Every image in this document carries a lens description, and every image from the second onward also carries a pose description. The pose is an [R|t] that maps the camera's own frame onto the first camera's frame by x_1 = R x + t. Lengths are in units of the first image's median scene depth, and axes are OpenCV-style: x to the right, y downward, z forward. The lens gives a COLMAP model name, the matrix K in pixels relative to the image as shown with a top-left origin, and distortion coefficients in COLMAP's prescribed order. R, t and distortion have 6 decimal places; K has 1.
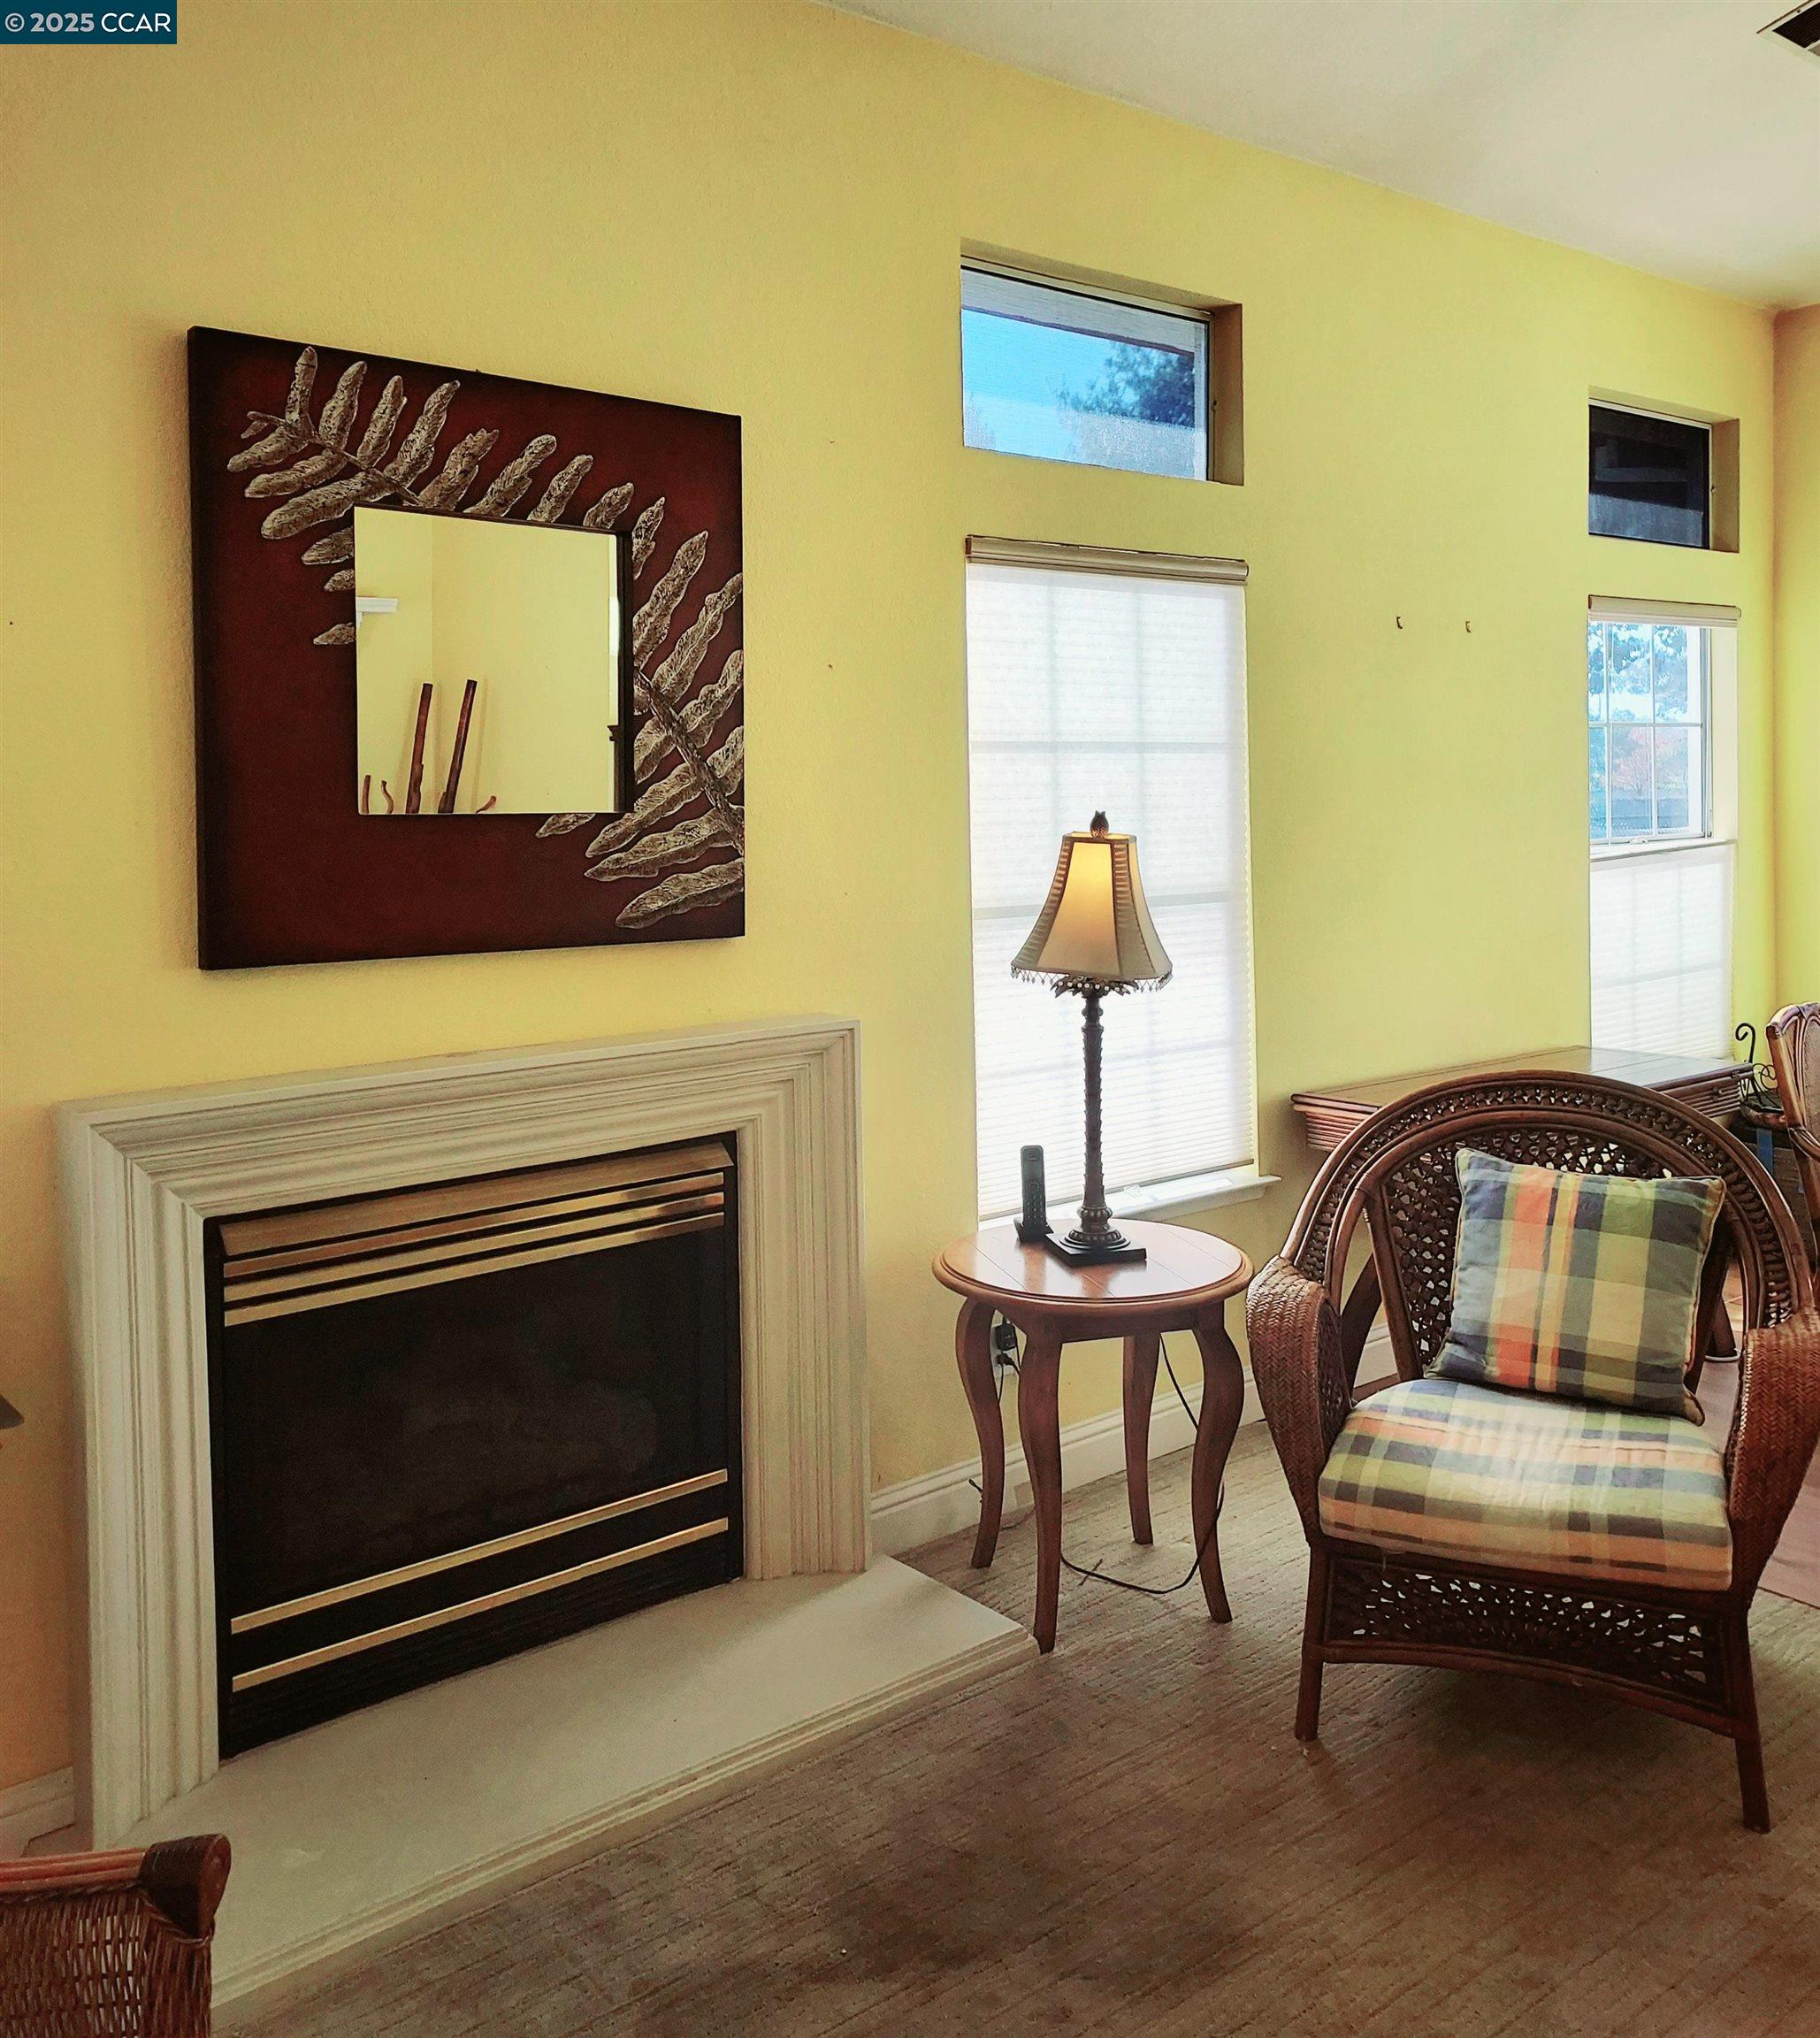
lens RADIAL K [[1798.4, 0, 940.7], [0, 1798.4, 835.5], [0, 0, 1]] dist [0.116419, -0.128349]
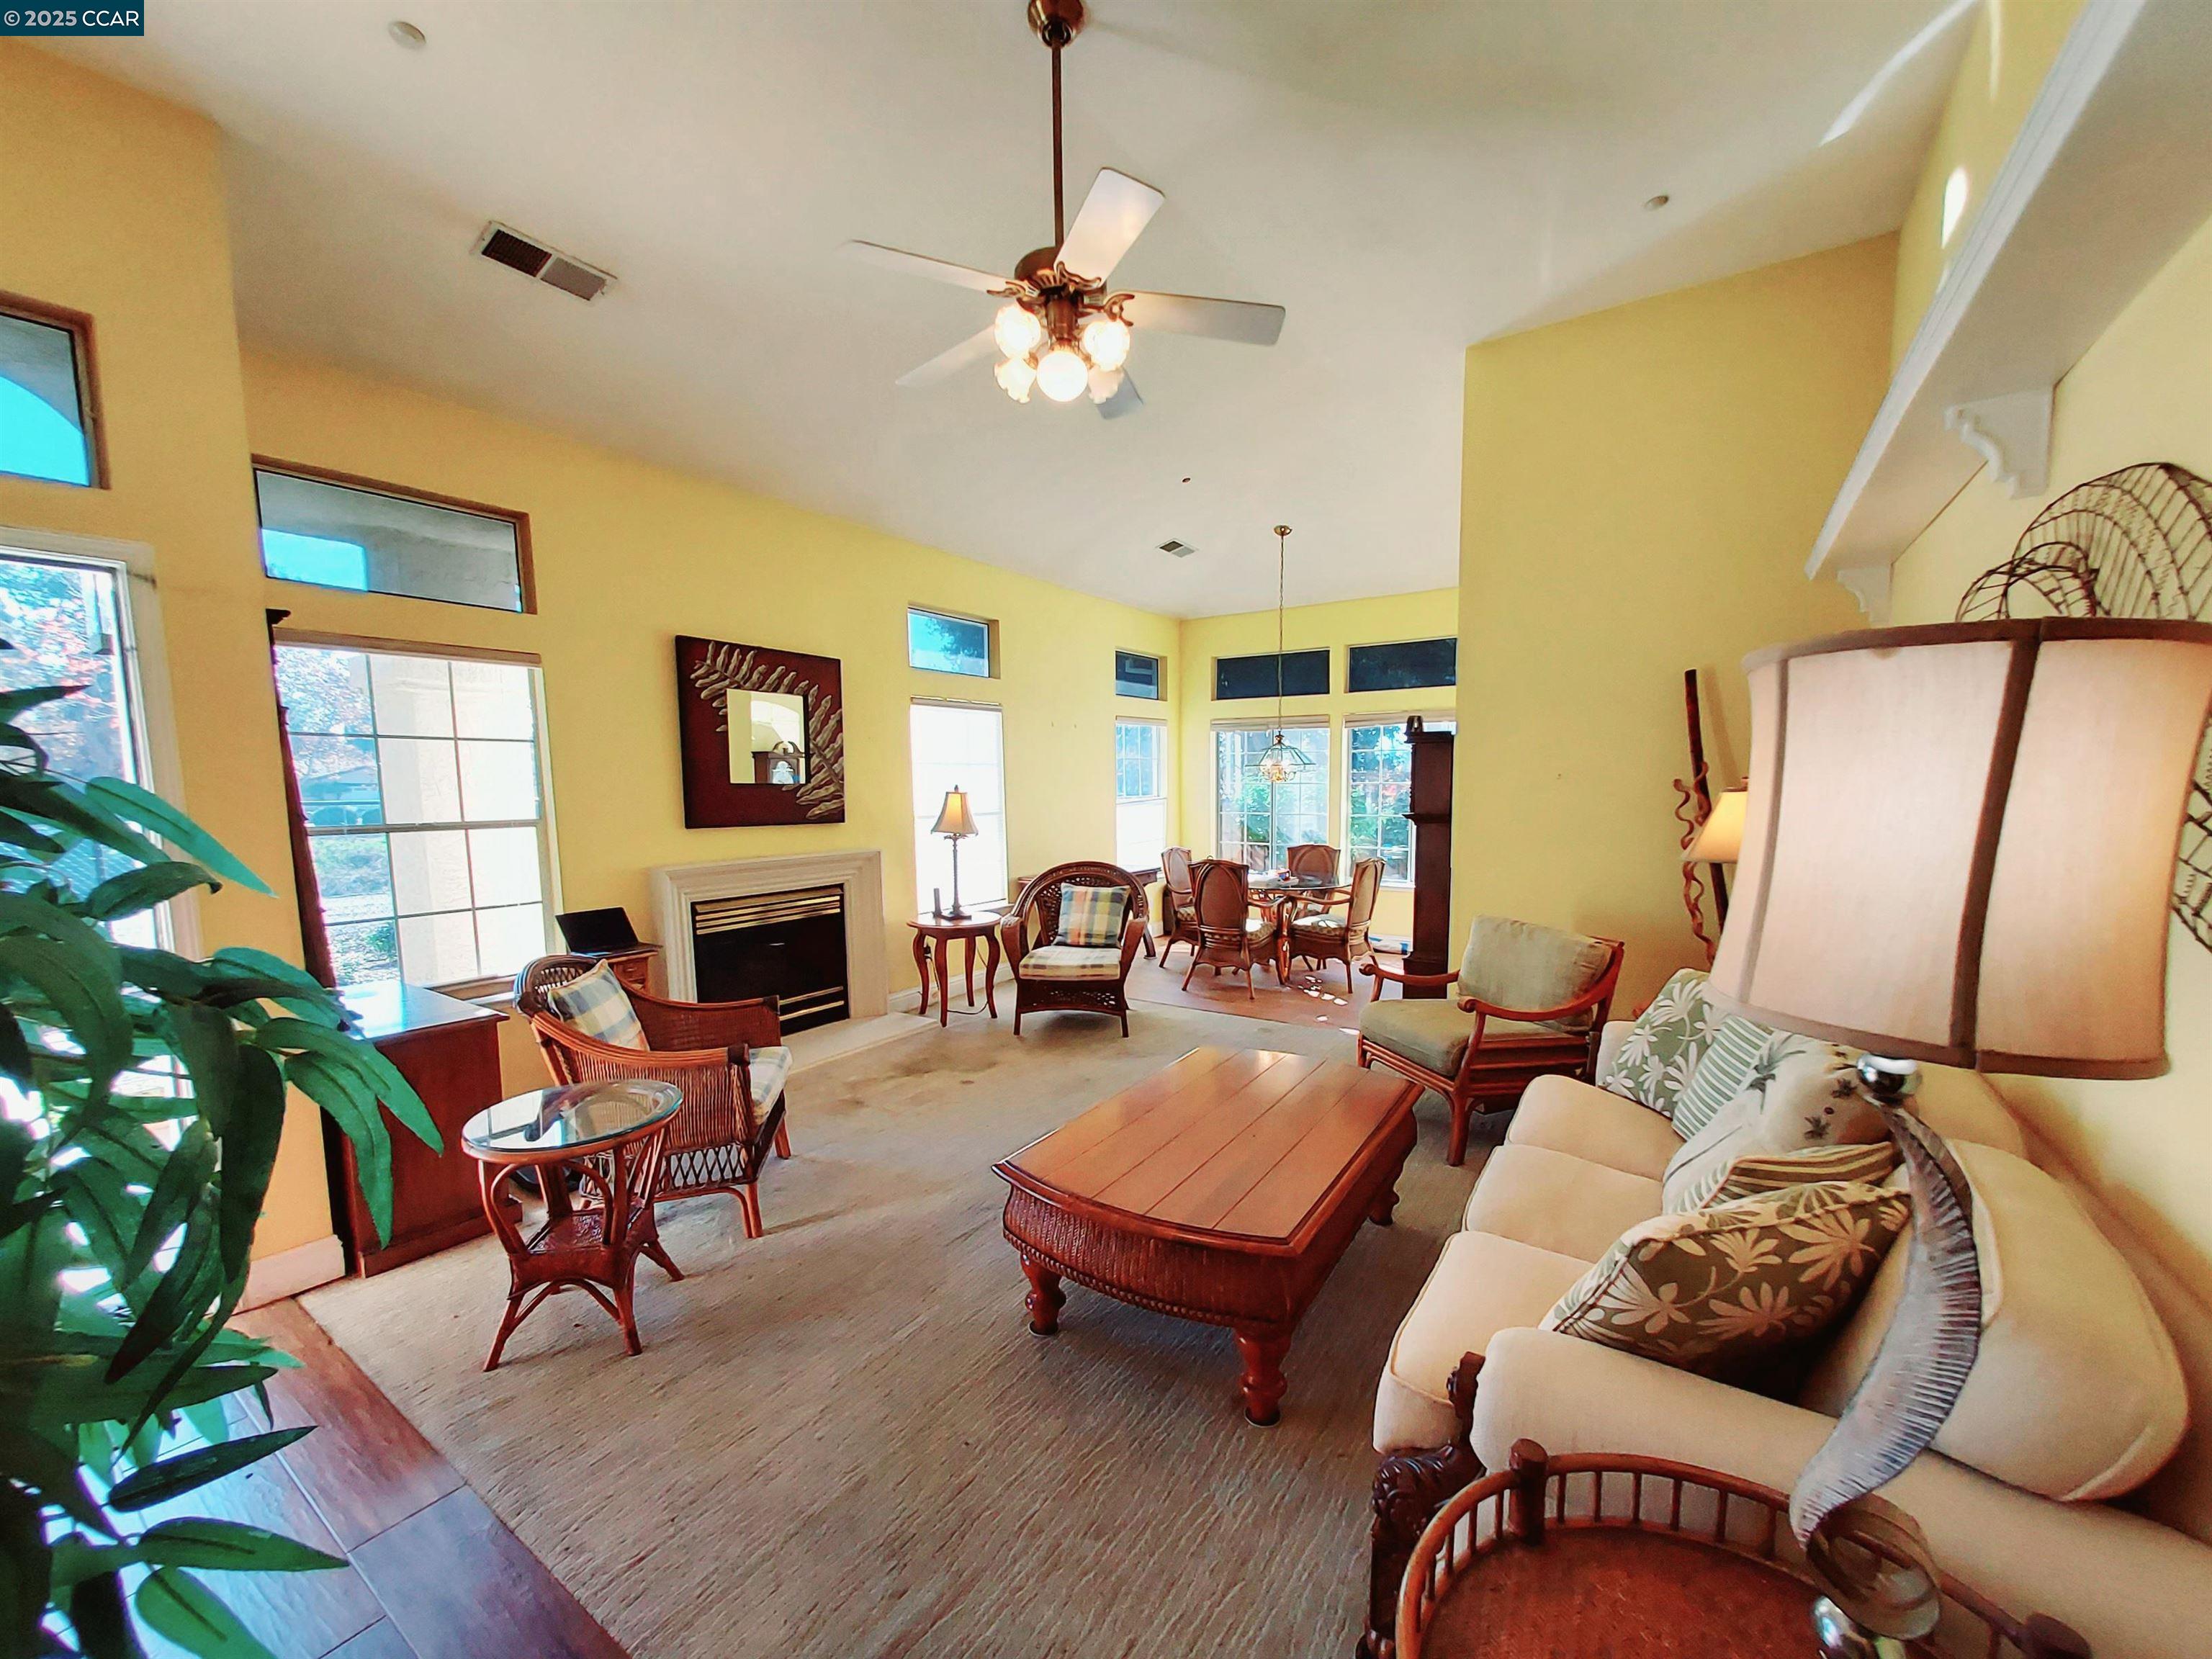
lens RADIAL K [[902.6, 0, 1120.0], [0, 902.6, 879.4], [0, 0, 1]] dist [0.014106, -0.000610]
pose [[0.961014, -0.022436, 0.275588, -0.086444], [0.000086, 0.996727, 0.080846, 0.027506], [-0.276500, -0.077671, 0.957870, -0.709236]]
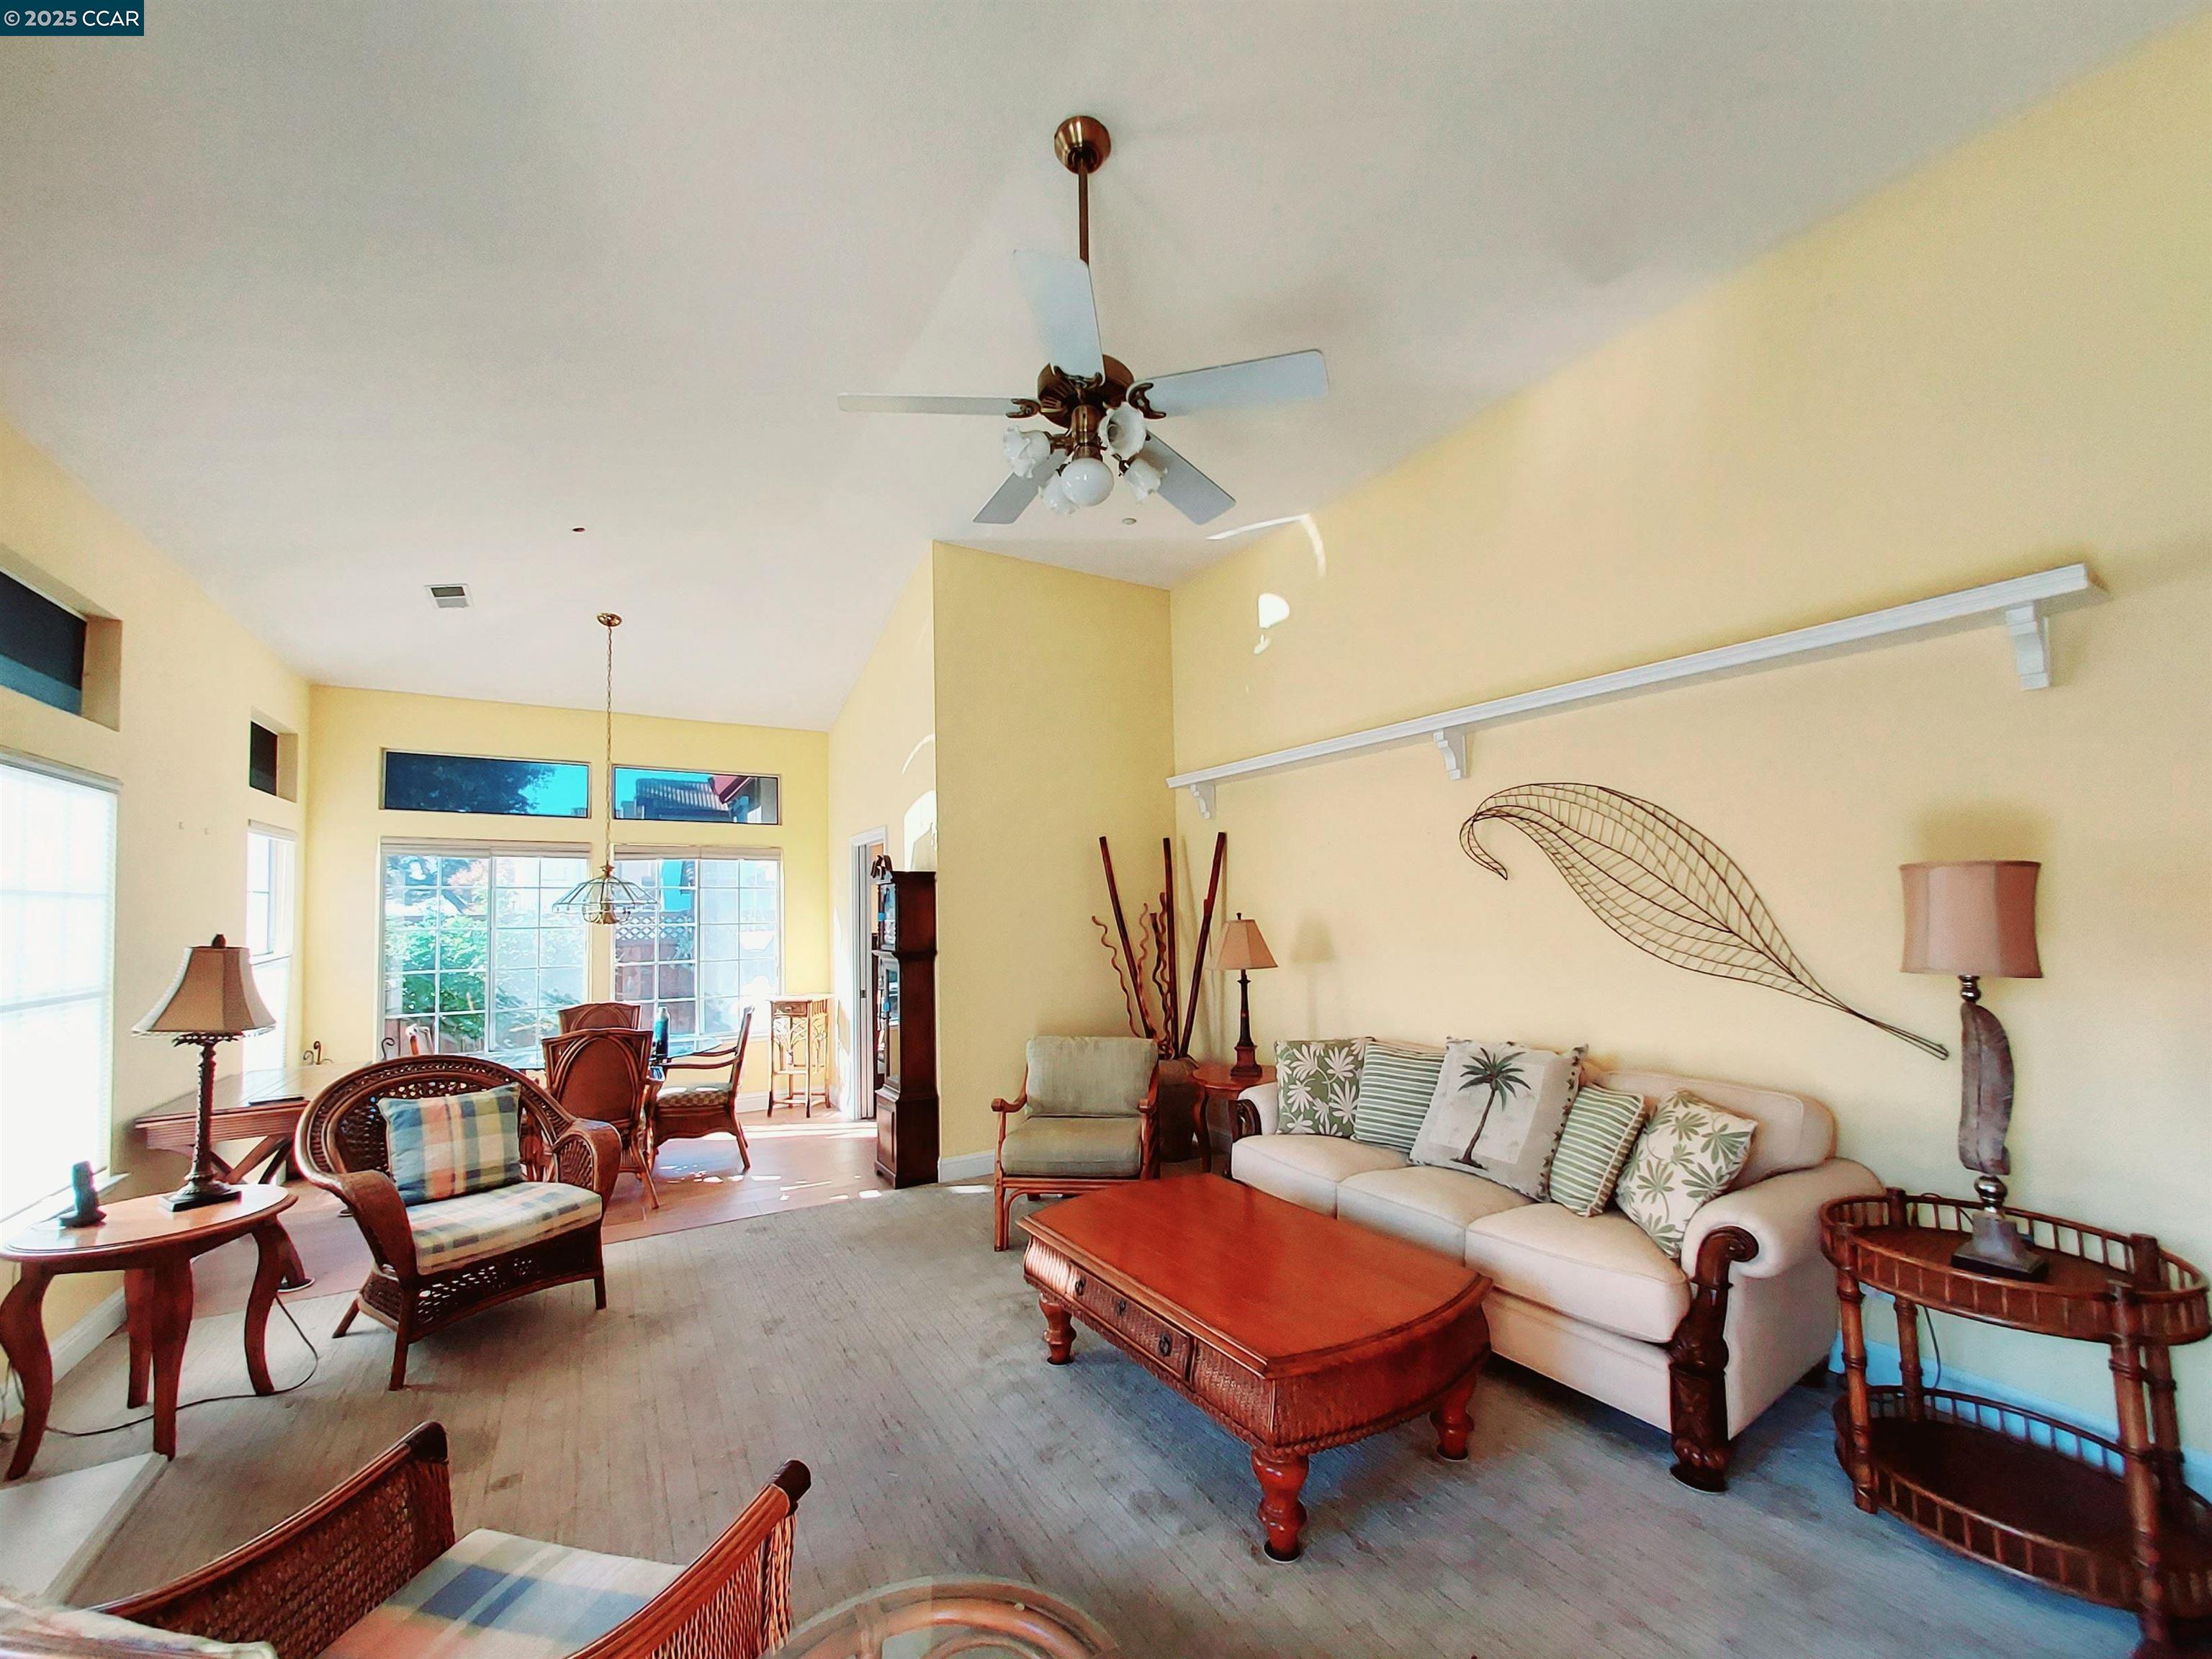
lens RADIAL K [[902.6, 0, 1120.0], [0, 902.6, 879.4], [0, 0, 1]] dist [0.014106, -0.000610]
pose [[0.121095, 0.049001, 0.991431, -0.660155], [0.038560, 0.997795, -0.054026, 0.015199], [-0.991892, 0.044772, 0.118938, 0.060398]]
